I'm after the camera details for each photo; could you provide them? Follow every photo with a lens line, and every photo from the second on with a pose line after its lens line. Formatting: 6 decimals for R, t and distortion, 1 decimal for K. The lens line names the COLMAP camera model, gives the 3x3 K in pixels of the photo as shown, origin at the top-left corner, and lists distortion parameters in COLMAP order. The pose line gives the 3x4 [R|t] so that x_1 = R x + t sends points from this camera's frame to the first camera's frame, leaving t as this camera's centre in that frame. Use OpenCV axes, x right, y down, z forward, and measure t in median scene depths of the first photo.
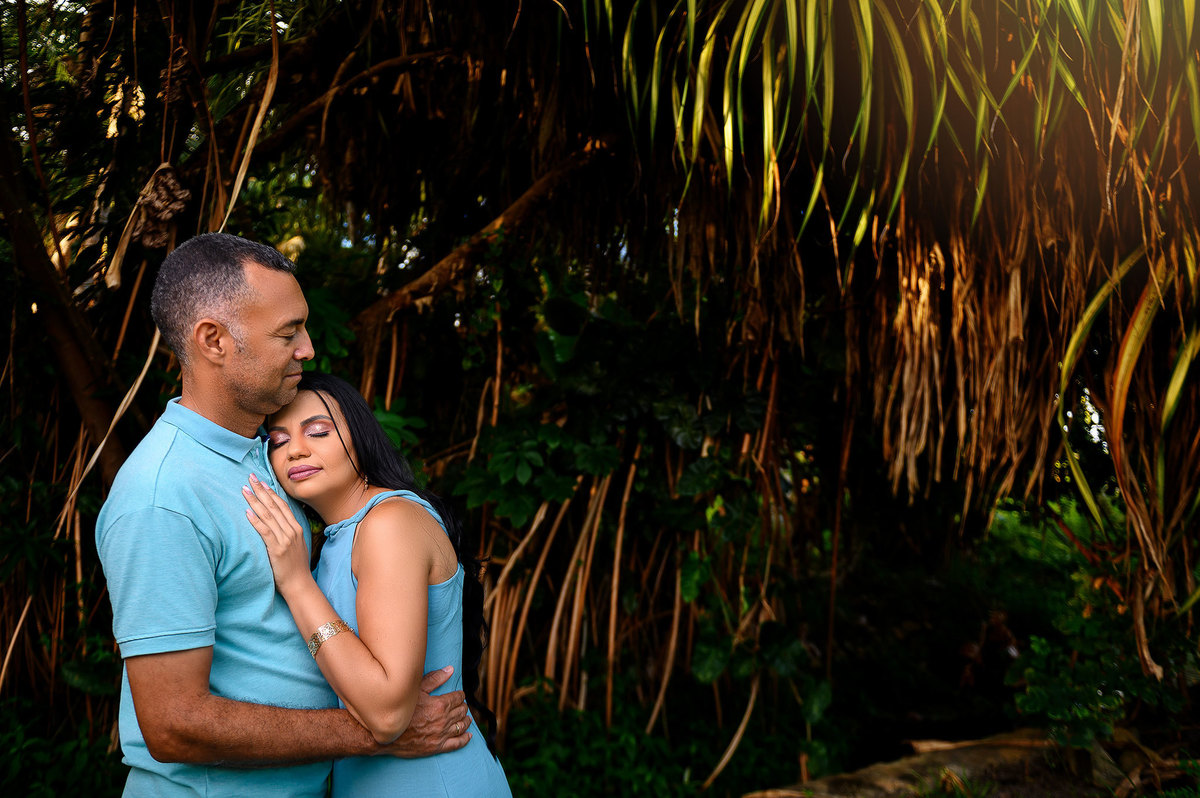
lens RADIAL K [[818.3, 0, 600.0], [0, 818.3, 399.0], [0, 0, 1]] dist [-0.000647, -0.002150]
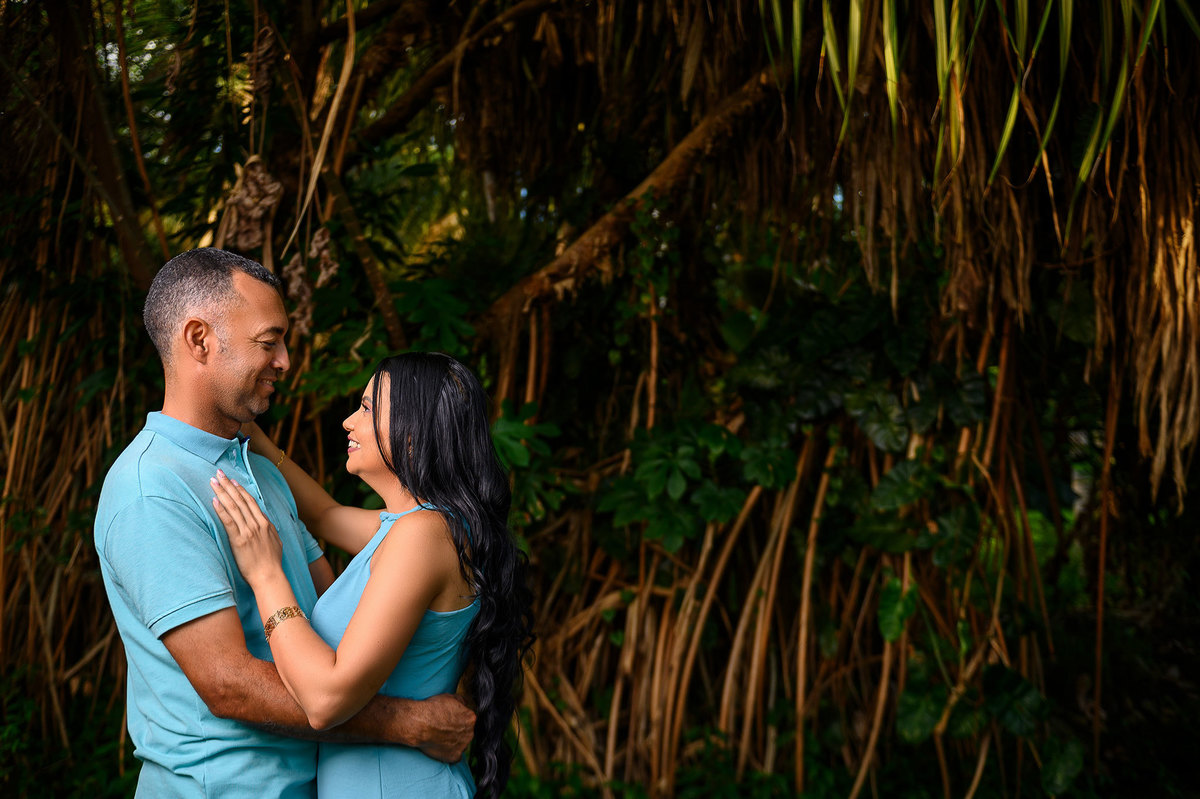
lens RADIAL K [[1039.9, 0, 641.1], [0, 1039.9, 403.6], [0, 0, 1]] dist [-0.010074, 0.002071]
pose [[0.979104, -0.038323, -0.199718, 0.074724], [0.039934, 0.999194, 0.004042, 0.001947], [0.199402, -0.011933, 0.979845, -0.039428]]
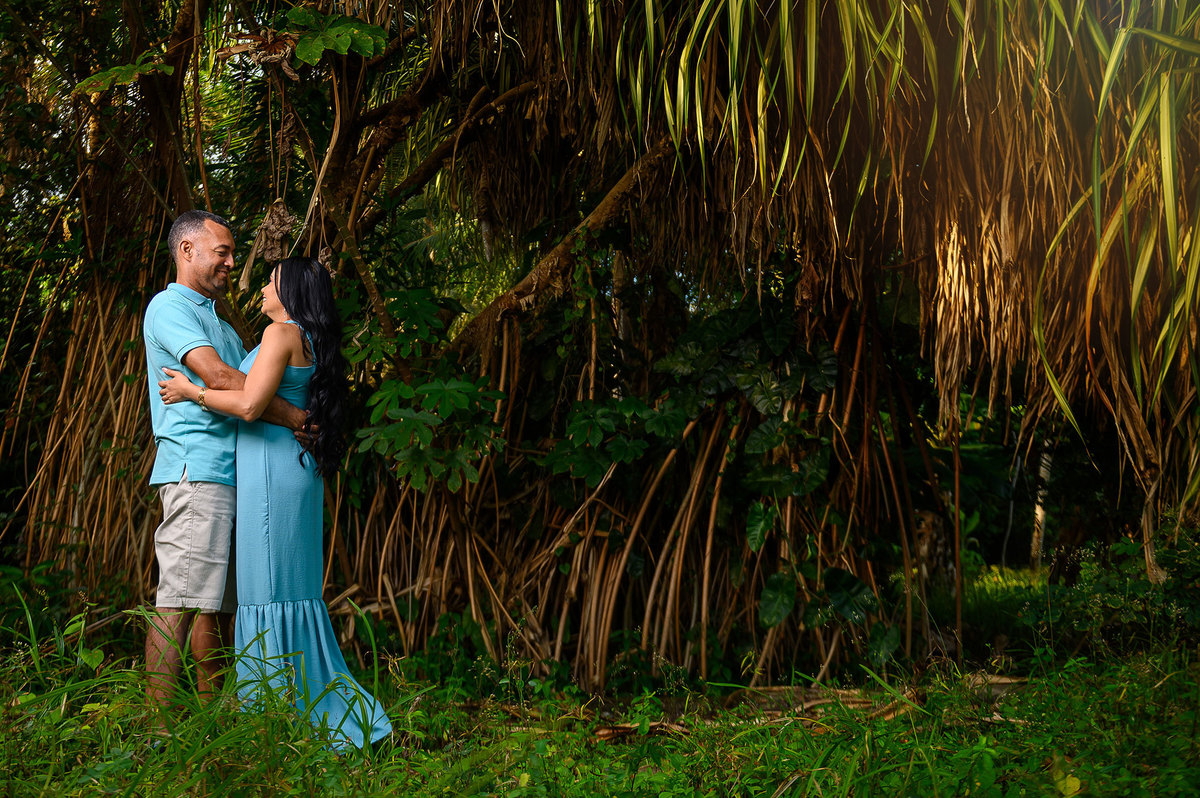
lens RADIAL K [[1039.9, 0, 641.1], [0, 1039.9, 403.1], [0, 0, 1]] dist [-0.010074, 0.002071]
pose [[0.955280, -0.074518, -0.286158, 0.330747], [0.054011, 0.995417, -0.078913, 0.141884], [0.290727, 0.059928, 0.954927, -0.289306]]
